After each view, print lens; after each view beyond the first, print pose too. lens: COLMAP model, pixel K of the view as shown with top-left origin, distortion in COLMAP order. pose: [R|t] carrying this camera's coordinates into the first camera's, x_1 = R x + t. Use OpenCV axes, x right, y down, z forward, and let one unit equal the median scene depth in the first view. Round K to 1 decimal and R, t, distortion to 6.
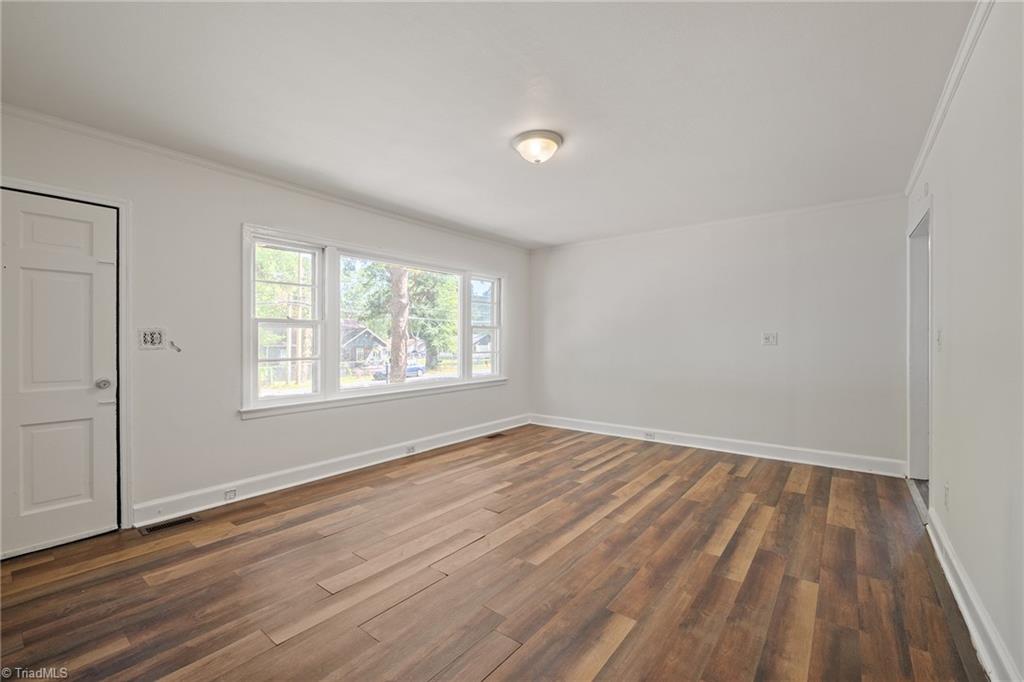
lens RADIAL K [[430.5, 0, 520.7], [0, 430.5, 335.3], [0, 0, 1]] dist [-0.006156, -0.000182]
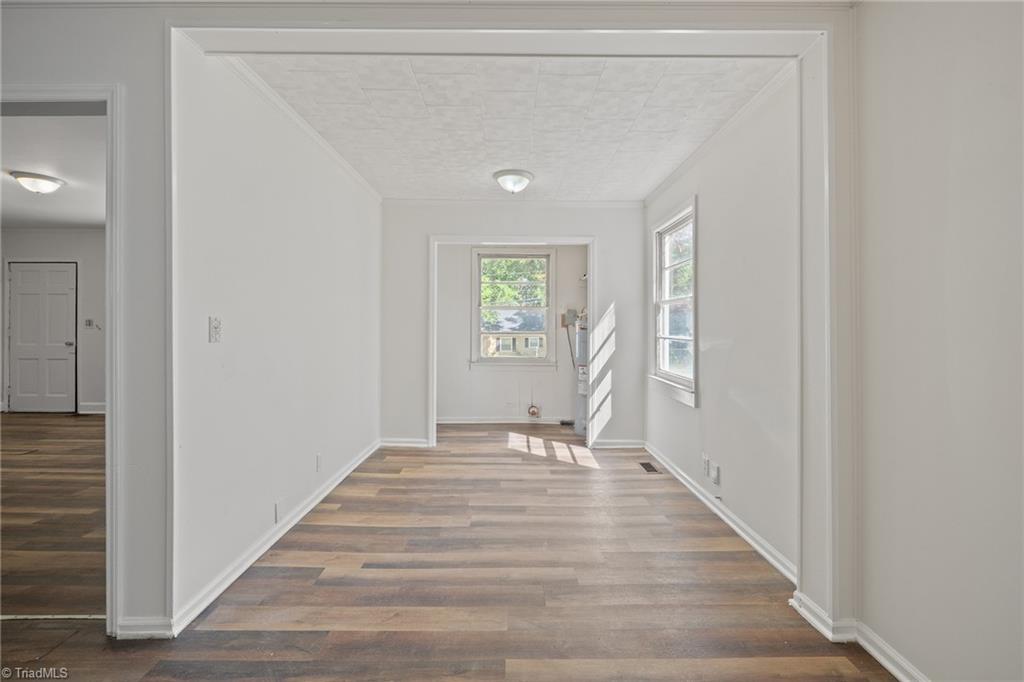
lens RADIAL K [[430.5, 0, 511.2], [0, 430.5, 323.1], [0, 0, 1]] dist [-0.006156, -0.000182]
pose [[0.605243, 0.000203, -0.796040, 1.865111], [0.000598, 1.000000, 0.000709, 0.004188], [0.796040, -0.000905, 0.605243, 1.261907]]
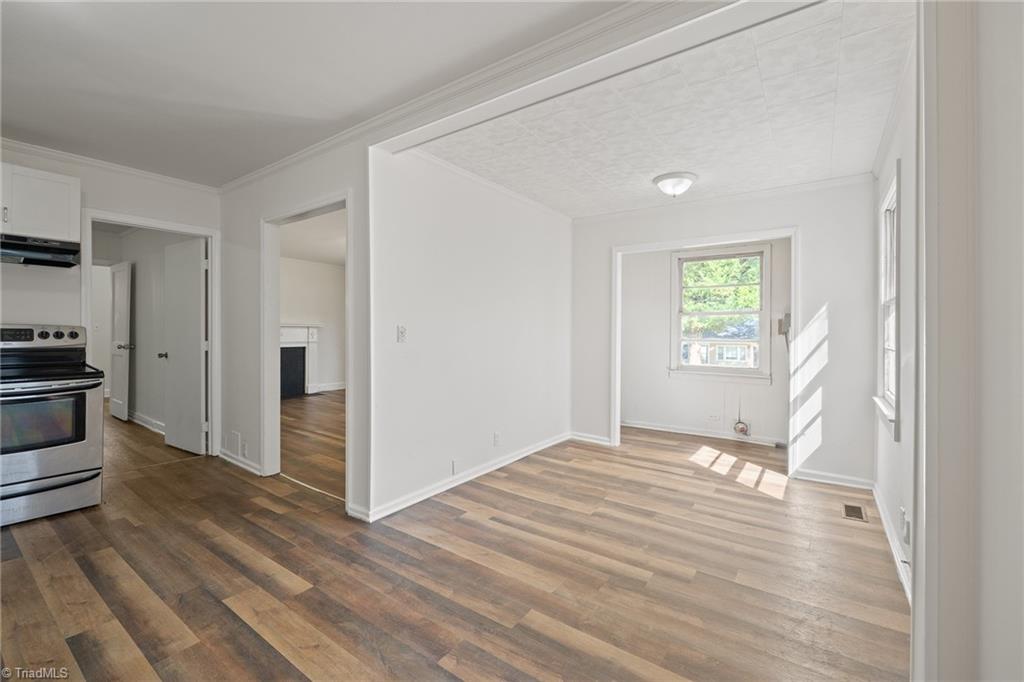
lens RADIAL K [[430.5, 0, 515.1], [0, 430.5, 331.8], [0, 0, 1]] dist [-0.006156, -0.000182]
pose [[0.028877, 0.004910, -0.999571, 2.062844], [0.000532, 0.999988, 0.004928, 0.005162], [0.999583, -0.000674, 0.028874, 1.518403]]
